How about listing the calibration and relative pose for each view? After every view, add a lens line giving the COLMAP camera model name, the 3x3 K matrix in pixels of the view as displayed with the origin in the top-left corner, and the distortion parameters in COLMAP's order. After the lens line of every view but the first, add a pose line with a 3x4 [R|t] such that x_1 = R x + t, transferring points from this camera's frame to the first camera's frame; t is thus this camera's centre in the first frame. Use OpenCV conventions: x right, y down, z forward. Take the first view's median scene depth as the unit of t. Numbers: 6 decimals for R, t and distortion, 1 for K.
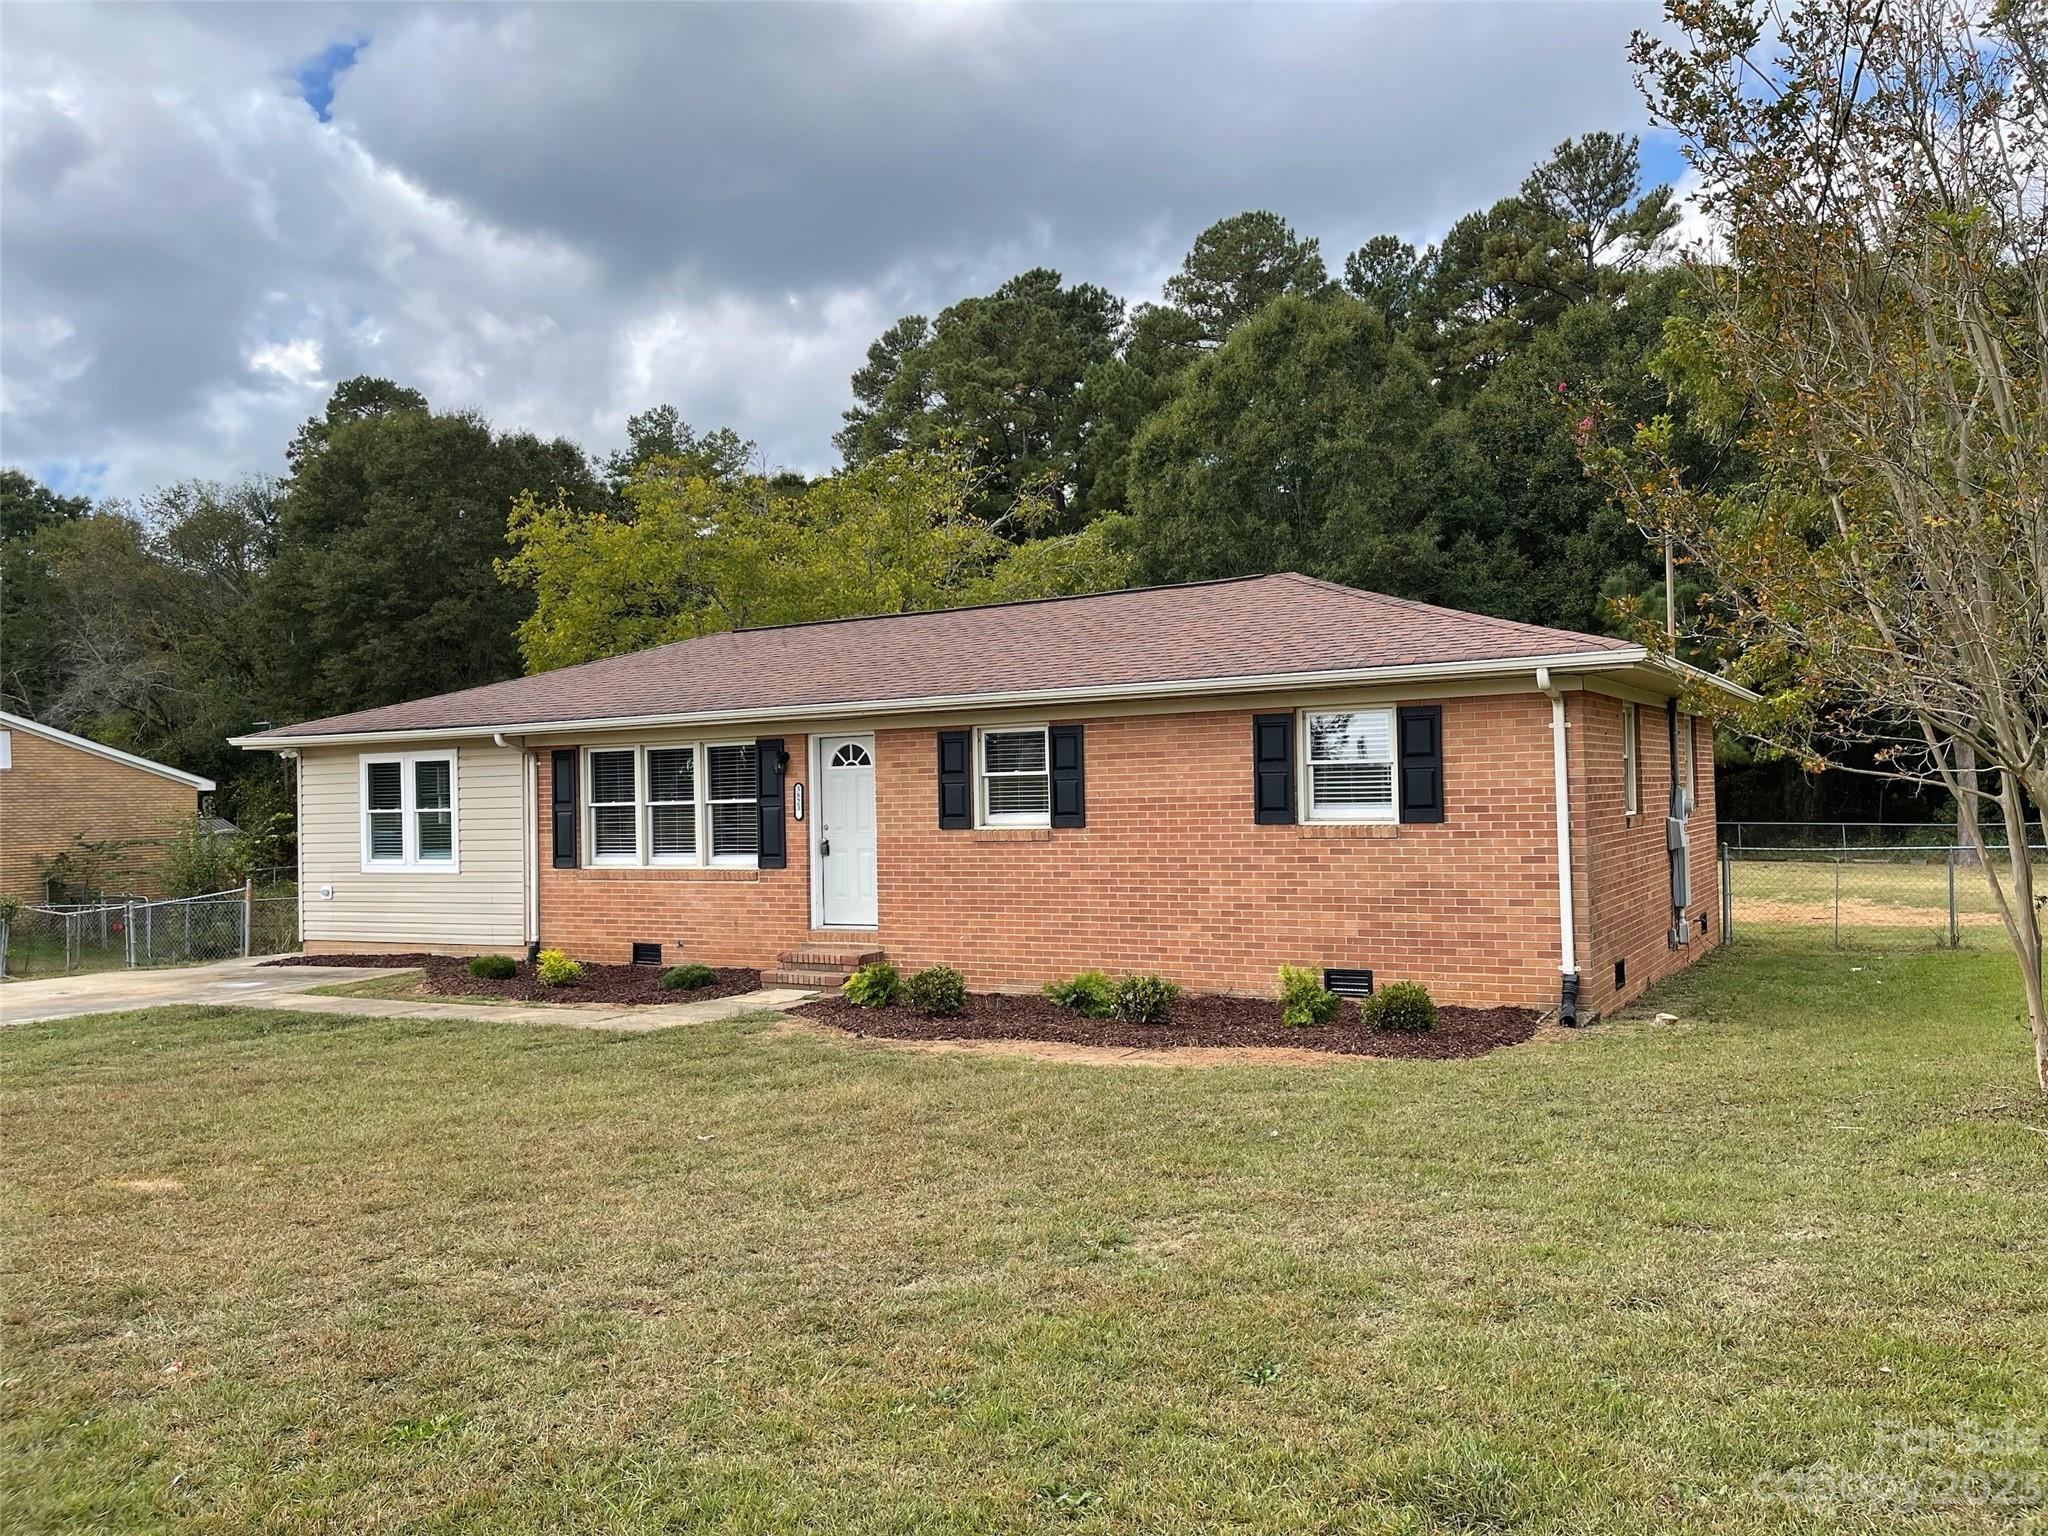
lens RADIAL K [[1539.0, 0, 1019.5], [0, 1539.0, 765.0], [0, 0, 1]] dist [0.031507, -0.028229]
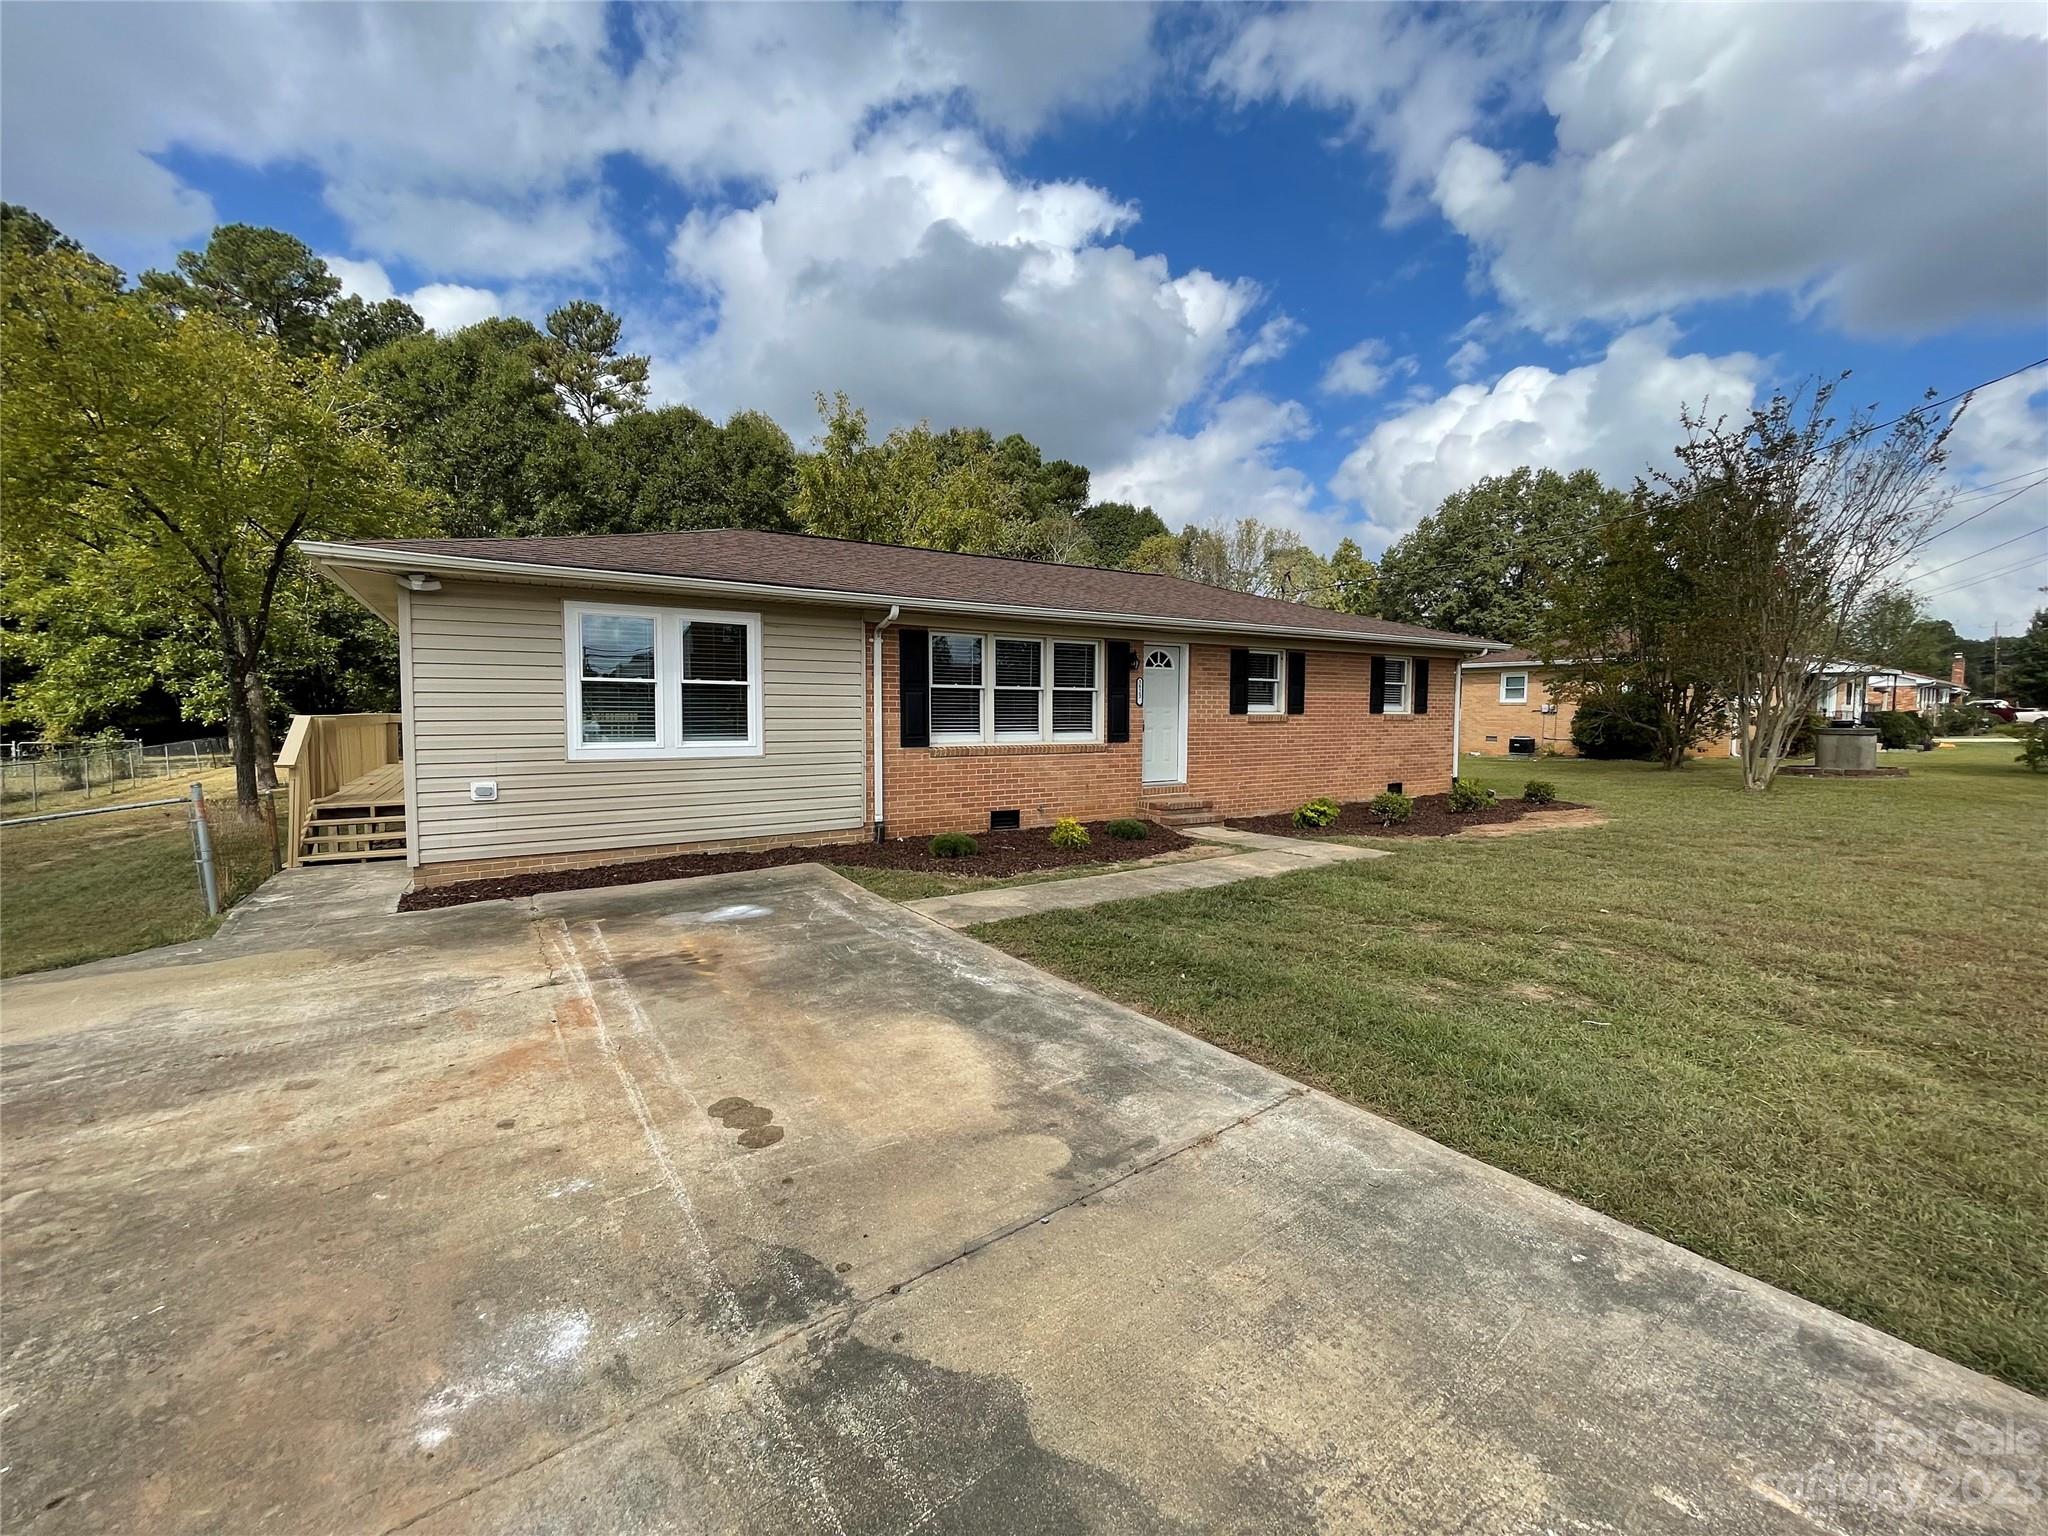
lens RADIAL K [[826.9, 0, 1014.4], [0, 826.9, 767.6], [0, 0, 1]] dist [-0.003104, -0.000339]
pose [[0.470130, -0.035599, 0.881879, -0.772812], [-0.033396, 0.997753, 0.058080, 0.048266], [-0.881965, -0.056756, 0.467885, 0.708854]]
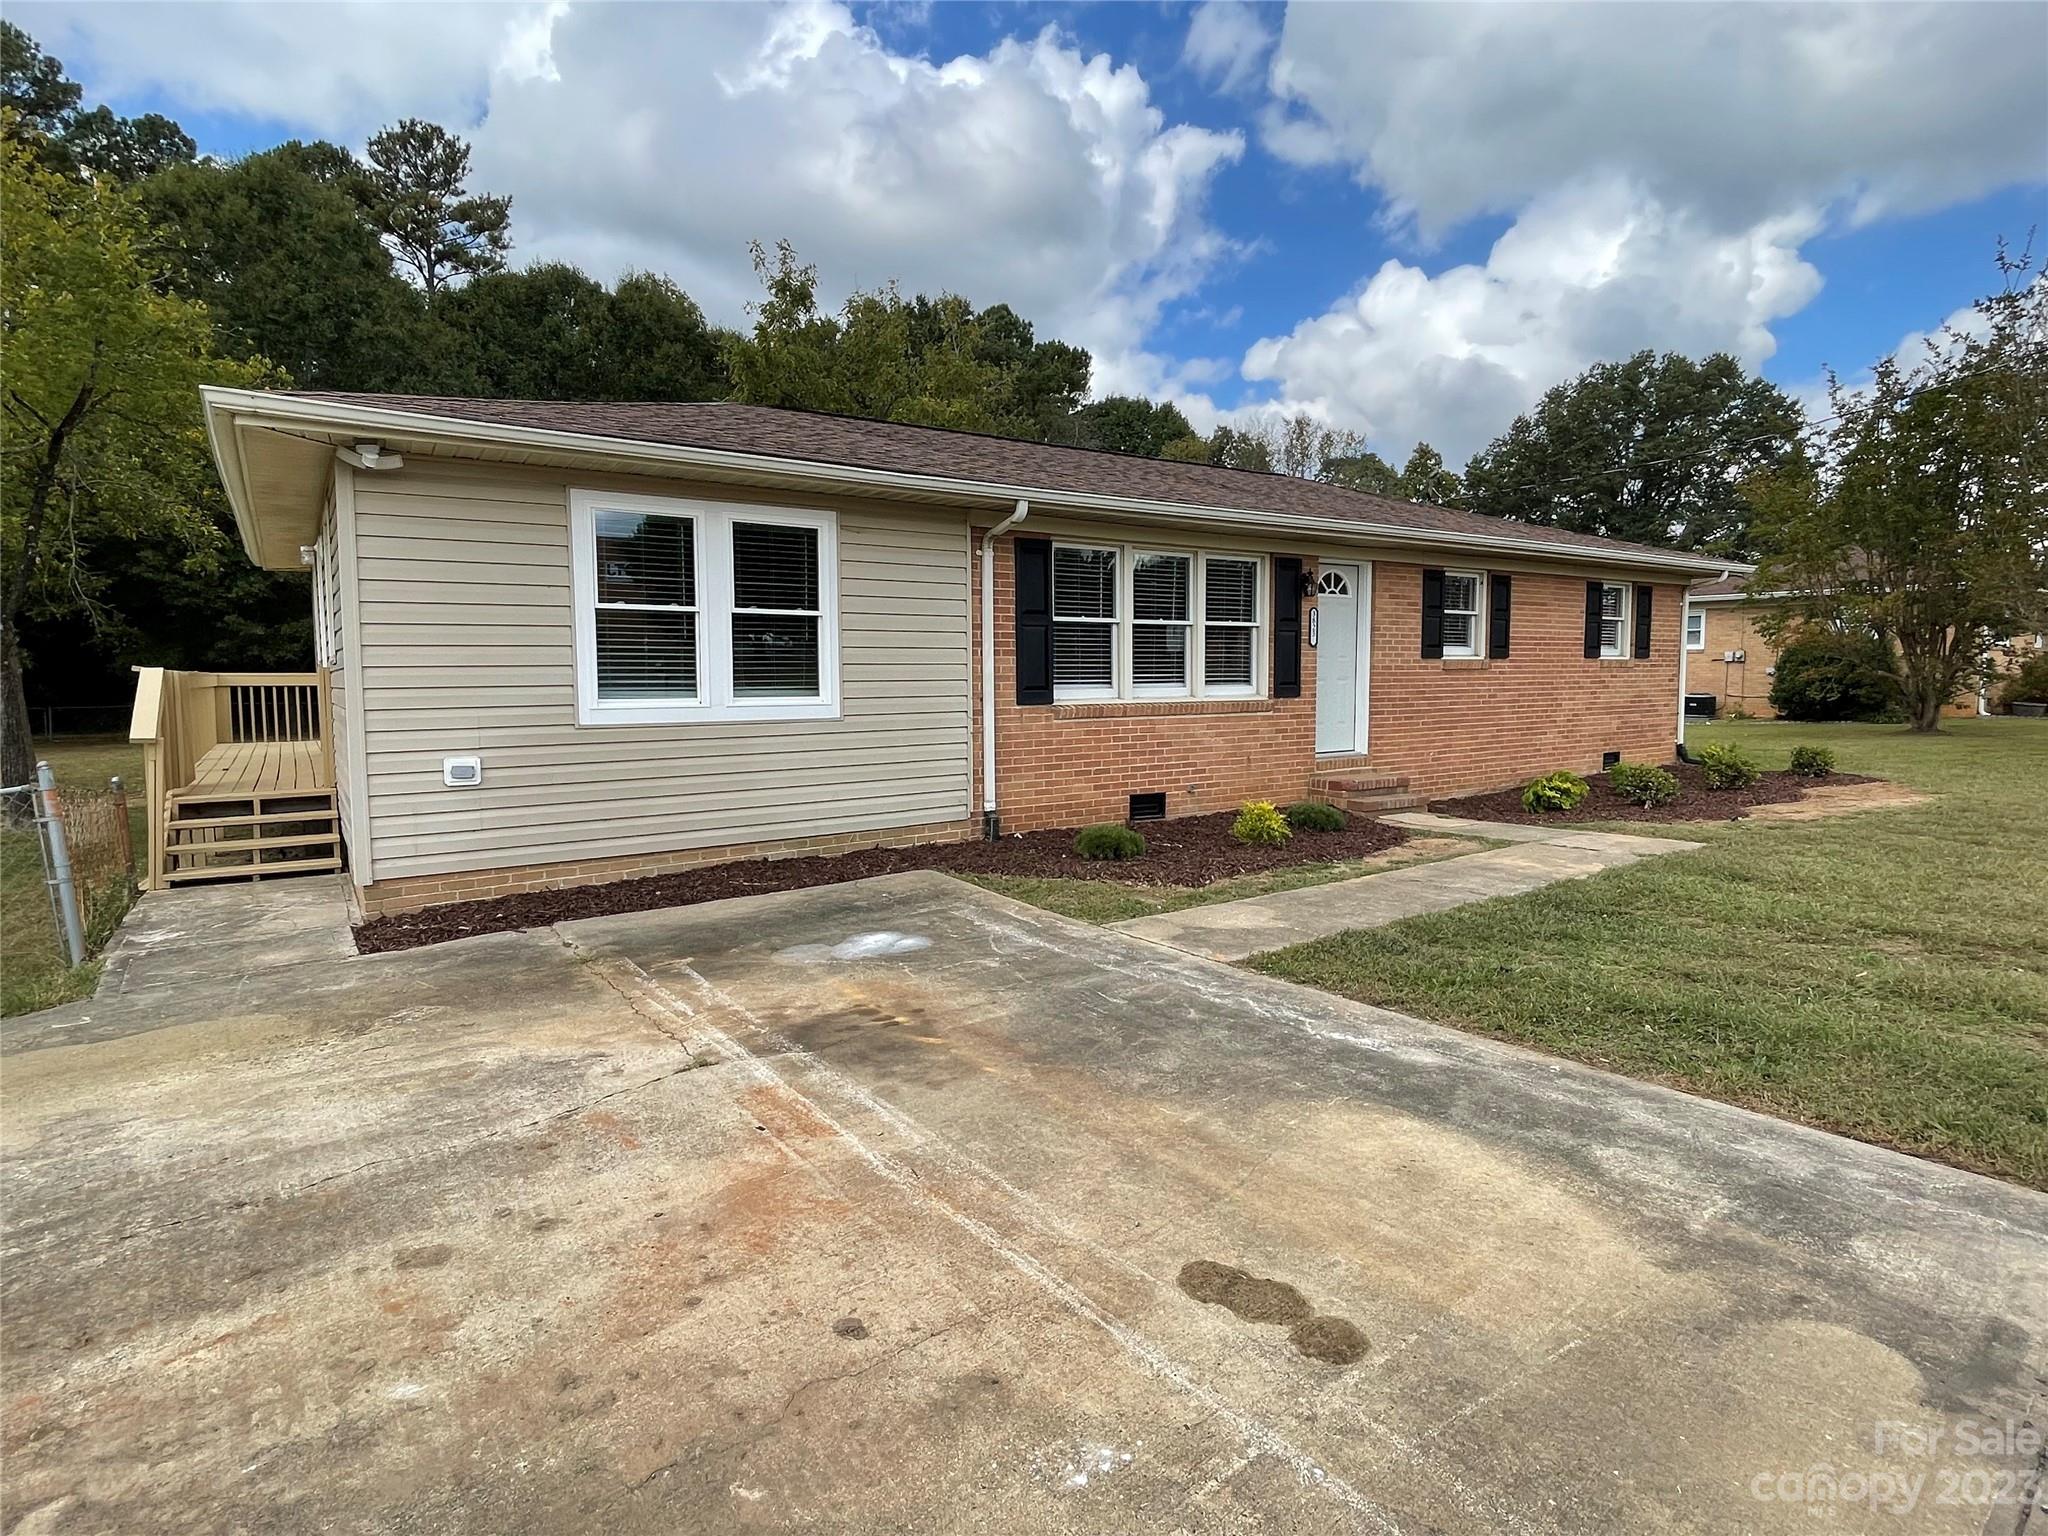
lens RADIAL K [[1065.3, 0, 1011.9], [0, 1065.3, 774.2], [0, 0, 1]] dist [-0.006820, 0.001885]
pose [[0.437589, -0.064586, 0.896852, -0.774810], [-0.023208, 0.996274, 0.083069, 0.060207], [-0.898875, -0.057164, 0.434460, 0.818792]]
